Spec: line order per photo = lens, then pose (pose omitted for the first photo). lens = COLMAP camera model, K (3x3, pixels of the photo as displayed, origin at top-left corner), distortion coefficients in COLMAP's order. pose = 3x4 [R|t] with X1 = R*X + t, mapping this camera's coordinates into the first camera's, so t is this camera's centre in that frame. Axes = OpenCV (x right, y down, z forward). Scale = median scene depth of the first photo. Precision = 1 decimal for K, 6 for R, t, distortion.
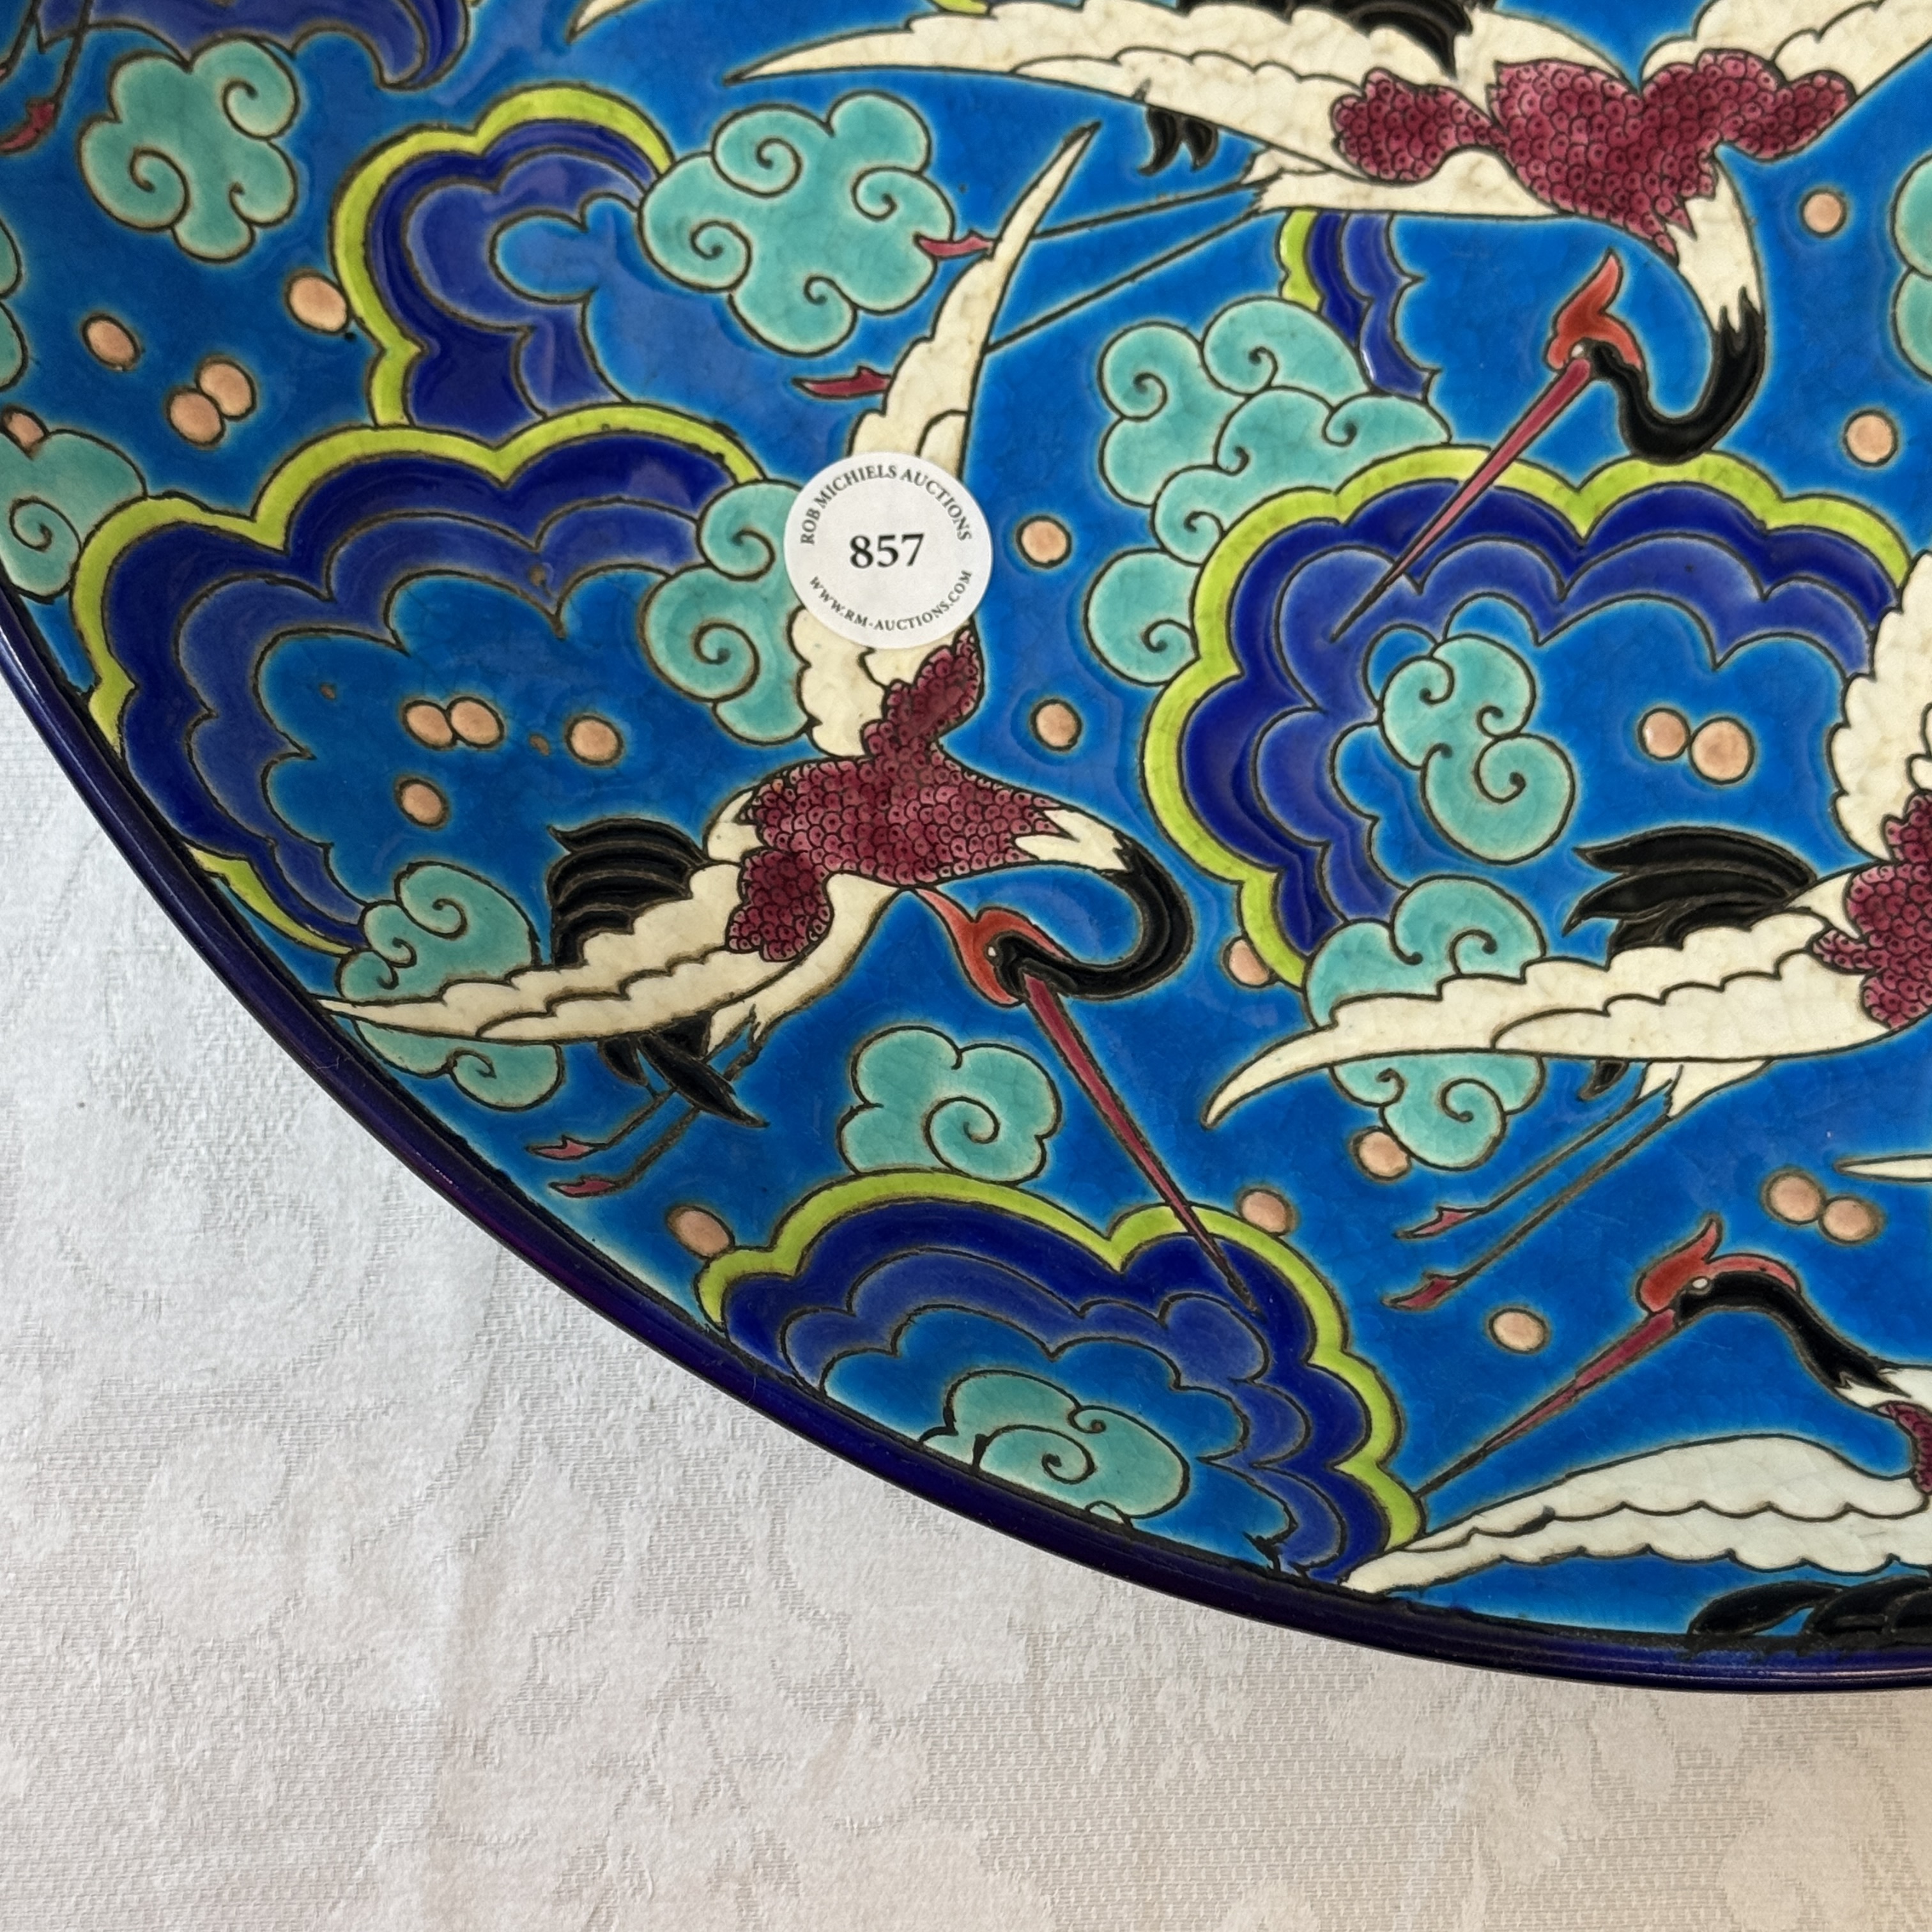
lens RADIAL K [[4179.0, 0, 962.8], [0, 4179.0, 936.7], [0, 0, 1]] dist [0.160818, -0.181319]
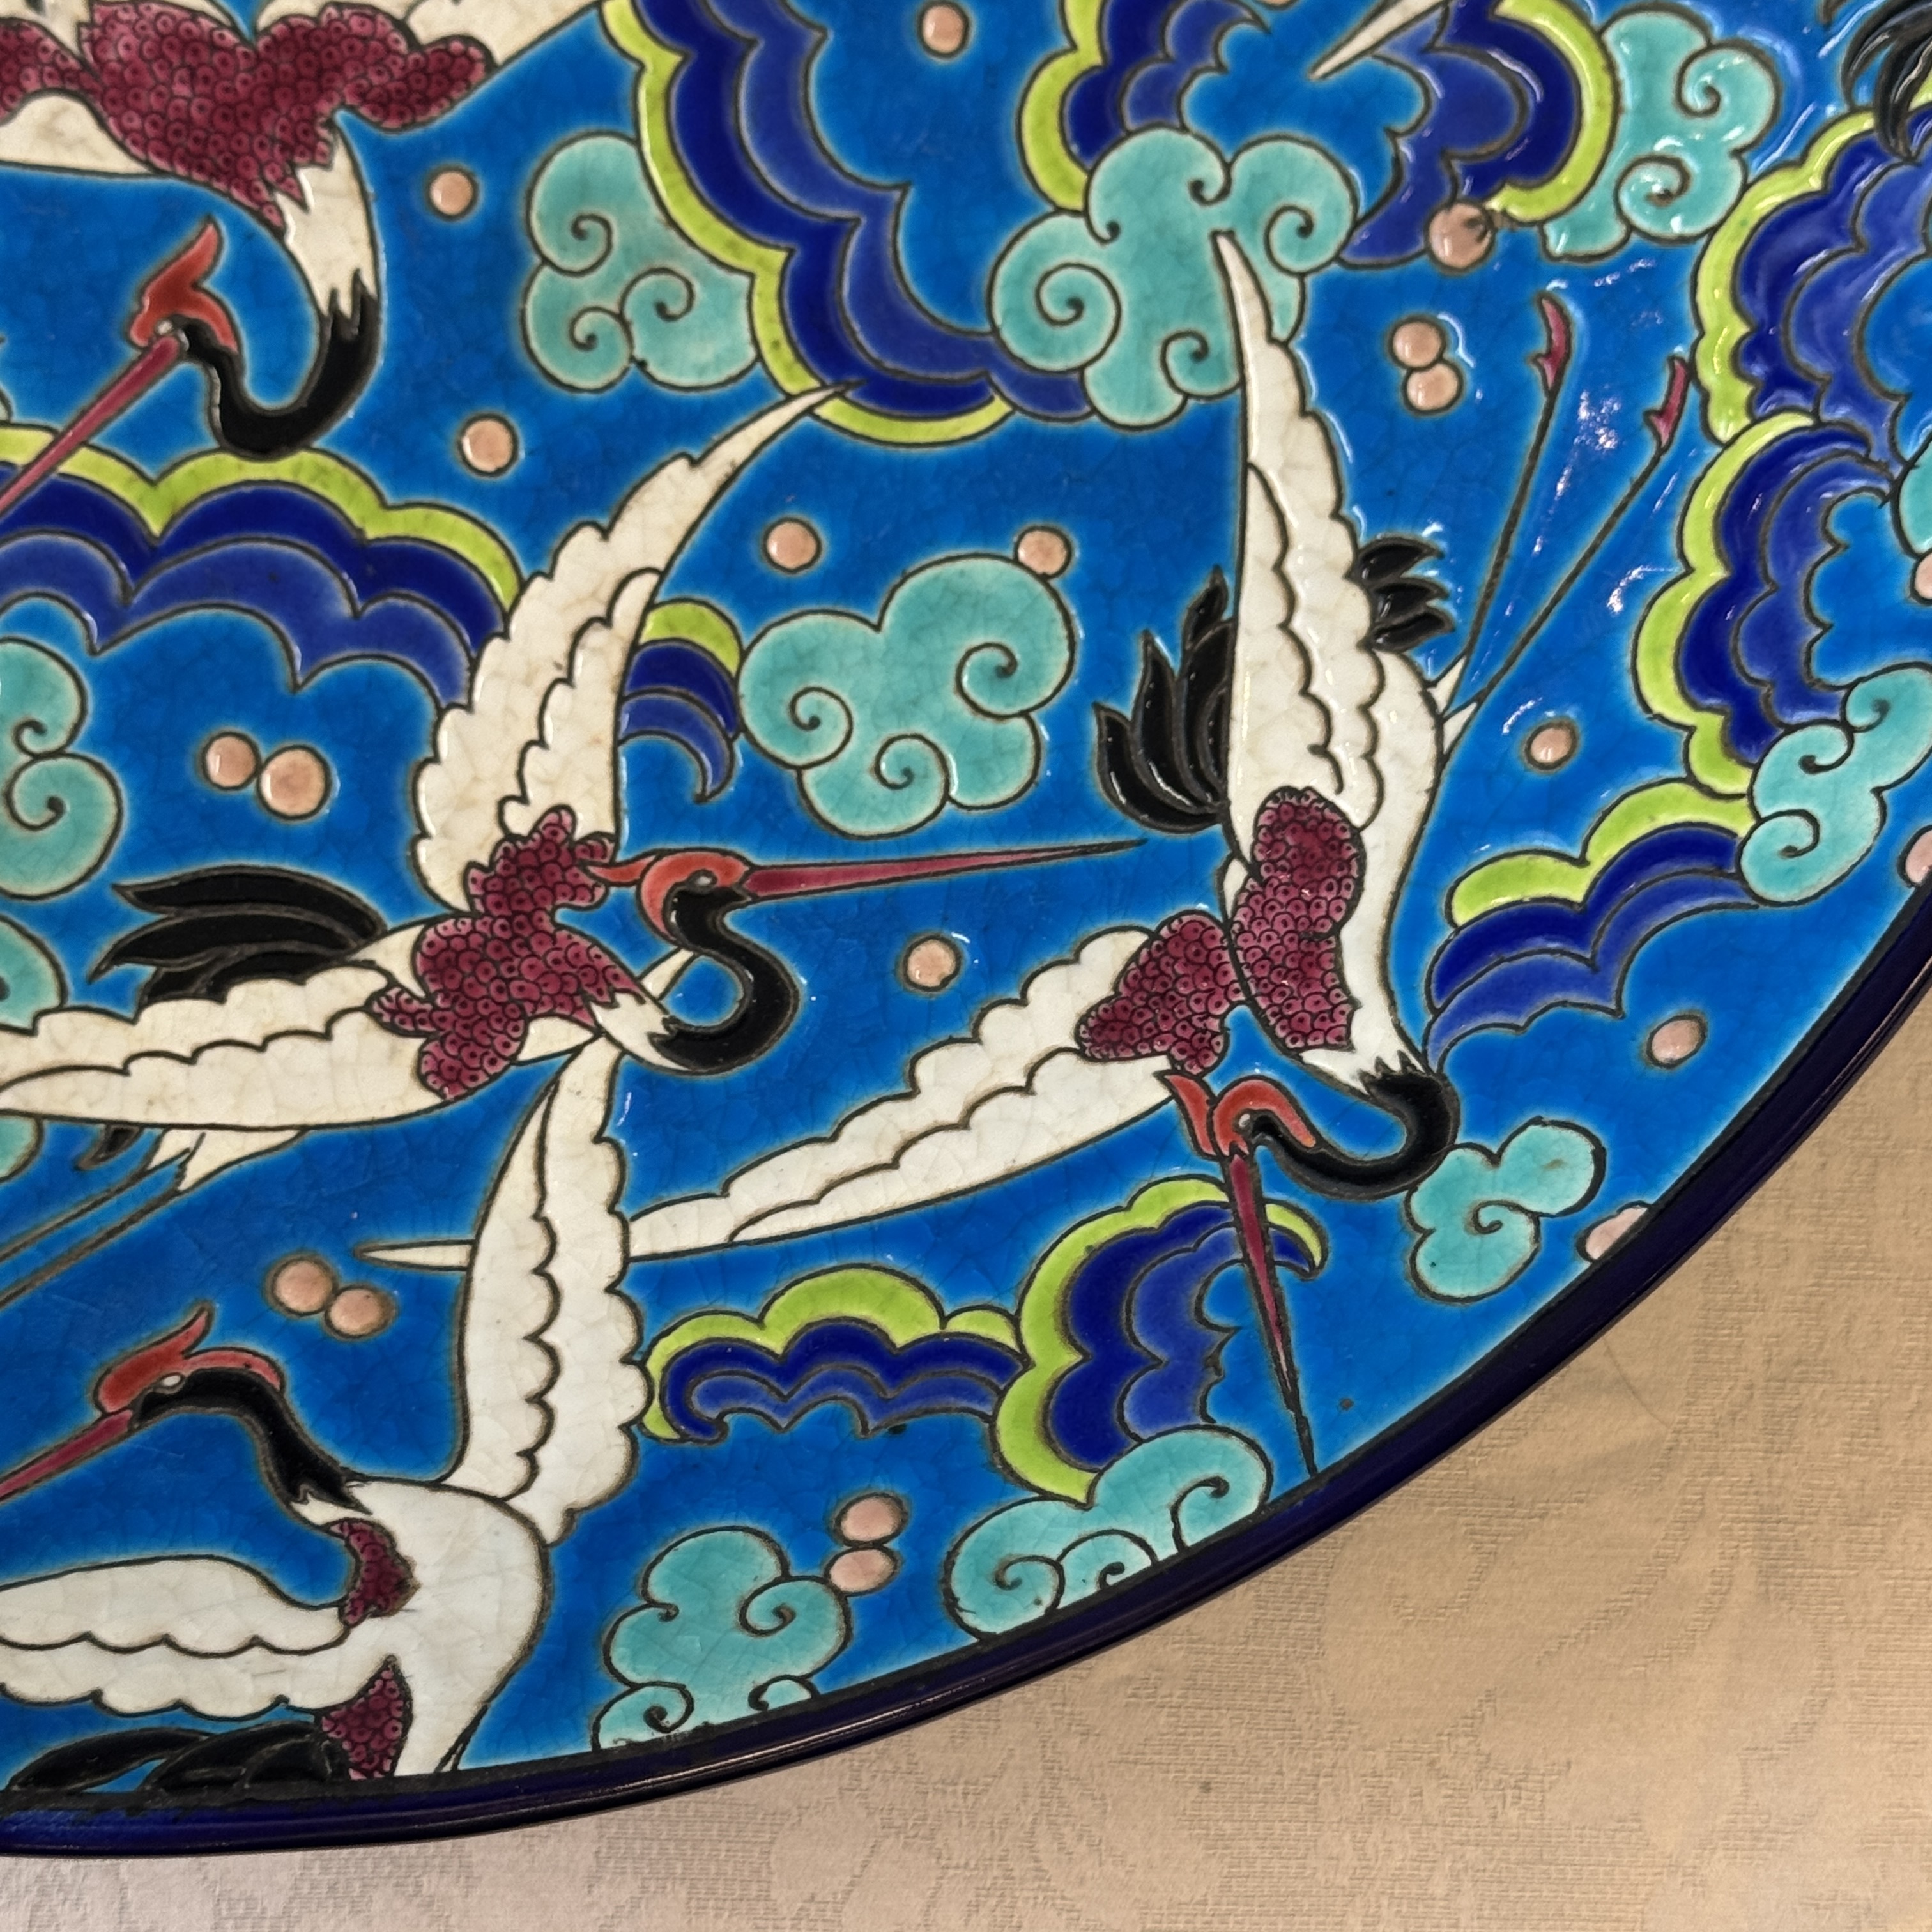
lens RADIAL K [[4182.6, 0, 996.6], [0, 4182.6, 963.3], [0, 0, 1]] dist [0.149661, -0.182183]
pose [[0.994239, 0.036162, 0.100902, 0.239050], [-0.035944, 0.999346, -0.003982, -0.007539], [-0.100980, 0.000332, 0.994888, 0.093996]]
